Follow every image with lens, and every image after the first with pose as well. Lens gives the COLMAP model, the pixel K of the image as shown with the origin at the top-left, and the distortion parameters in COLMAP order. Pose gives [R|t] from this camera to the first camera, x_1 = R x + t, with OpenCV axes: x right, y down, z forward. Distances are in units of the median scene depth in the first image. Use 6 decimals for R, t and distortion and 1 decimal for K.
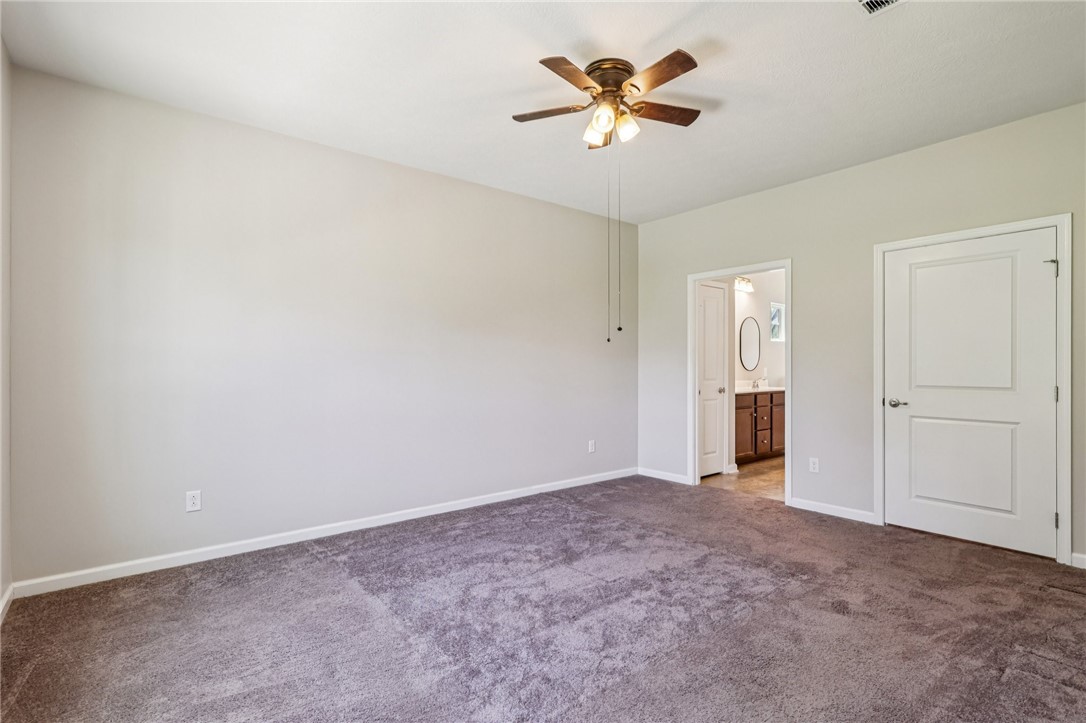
lens RADIAL K [[519.9, 0, 547.3], [0, 519.9, 365.6], [0, 0, 1]] dist [0.000860, 0.001010]
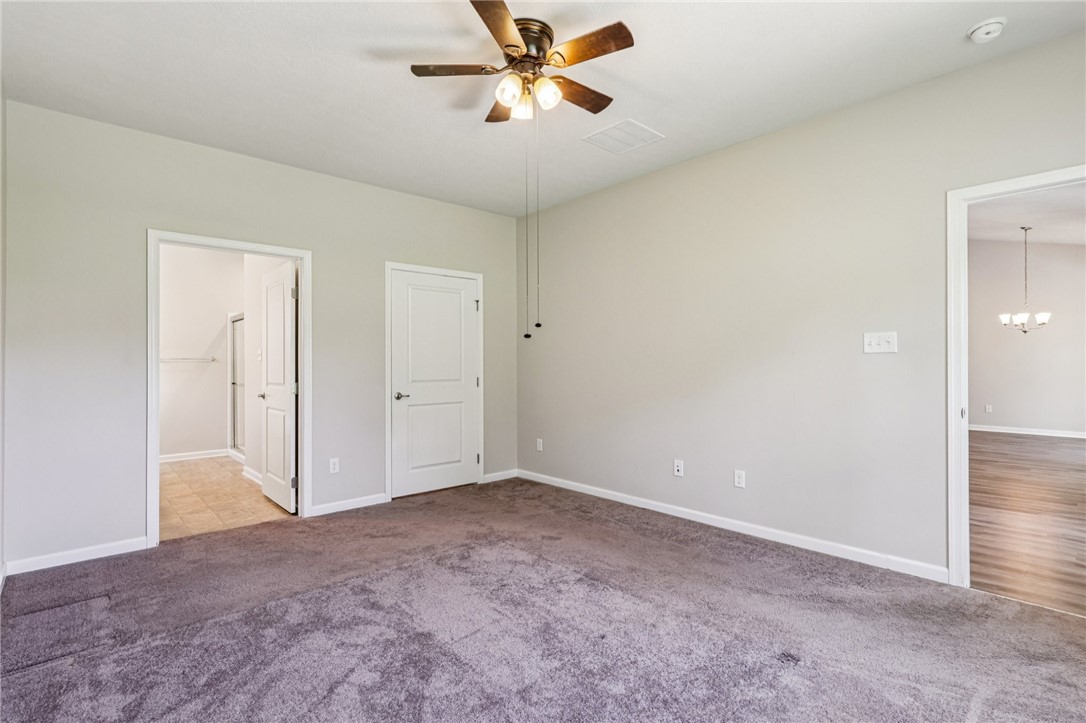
lens RADIAL K [[519.9, 0, 532.8], [0, 519.9, 364.9], [0, 0, 1]] dist [0.000860, 0.001010]
pose [[-0.041842, -0.000494, 0.999124, -0.583926], [0.006283, 0.999980, 0.000758, 0.000111], [-0.999104, 0.006309, -0.041838, 0.779432]]
